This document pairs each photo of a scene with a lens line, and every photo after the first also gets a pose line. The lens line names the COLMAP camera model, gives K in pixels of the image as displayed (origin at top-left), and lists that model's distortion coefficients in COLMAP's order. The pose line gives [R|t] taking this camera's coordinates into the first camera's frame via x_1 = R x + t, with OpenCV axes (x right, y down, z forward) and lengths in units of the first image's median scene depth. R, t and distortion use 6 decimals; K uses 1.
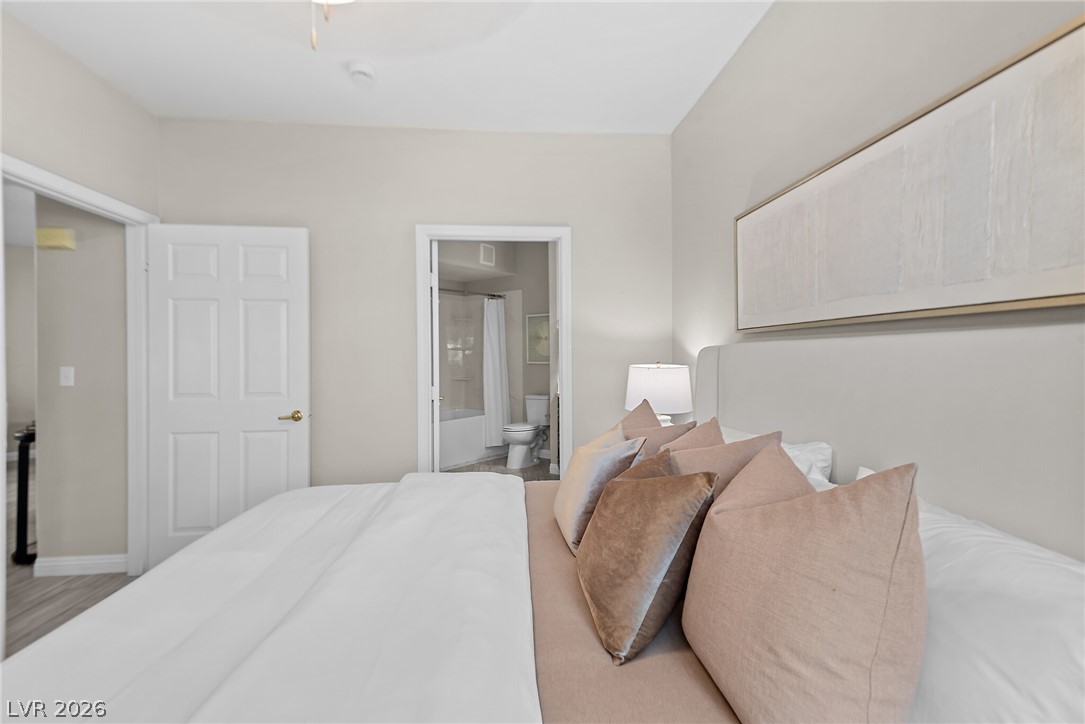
lens RADIAL K [[479.5, 0, 545.3], [0, 479.5, 355.8], [0, 0, 1]] dist [0.028849, -0.017446]
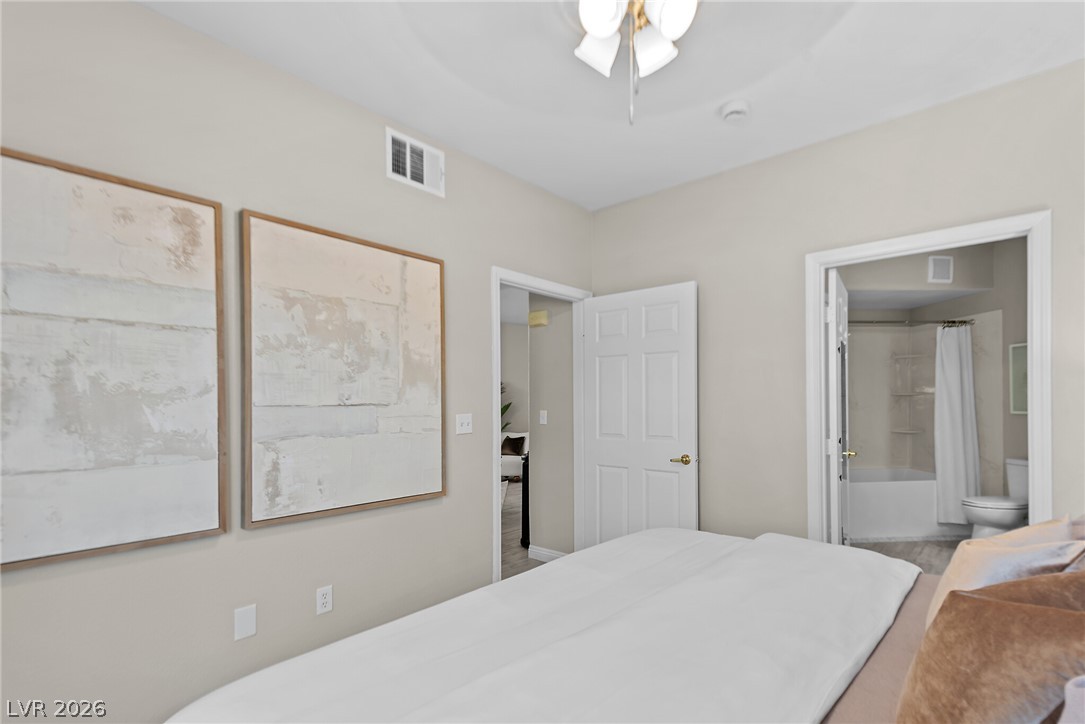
lens RADIAL K [[506.8, 0, 566.6], [0, 506.8, 403.4], [0, 0, 1]] dist [0.000252, -0.001461]
pose [[0.697106, 0.003346, -0.716960, 0.095217], [-0.000637, 0.999992, 0.004048, -0.003352], [0.716968, -0.002365, 0.697102, 0.037768]]
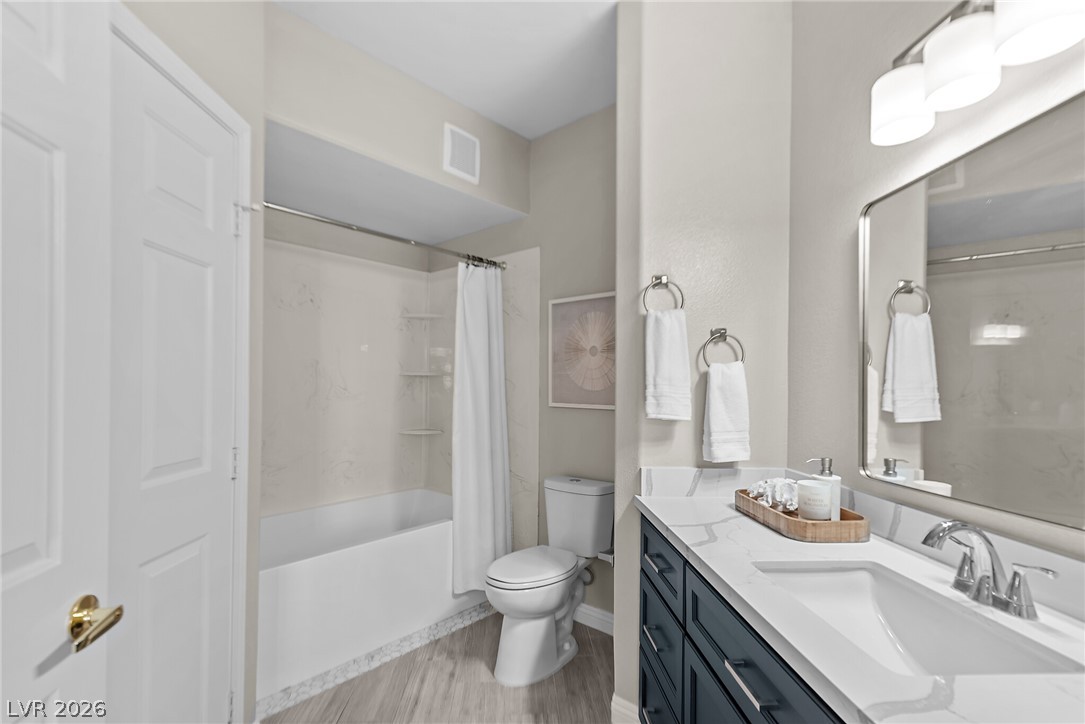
lens RADIAL K [[522.7, 0, 547.7], [0, 522.7, 372.7], [0, 0, 1]] dist [0.028805, -0.001178]
pose [[0.999536, 0.013640, -0.027220, -0.060914], [-0.014388, 0.999519, -0.027476, -0.005559], [0.026832, 0.027855, 0.999252, 1.184800]]
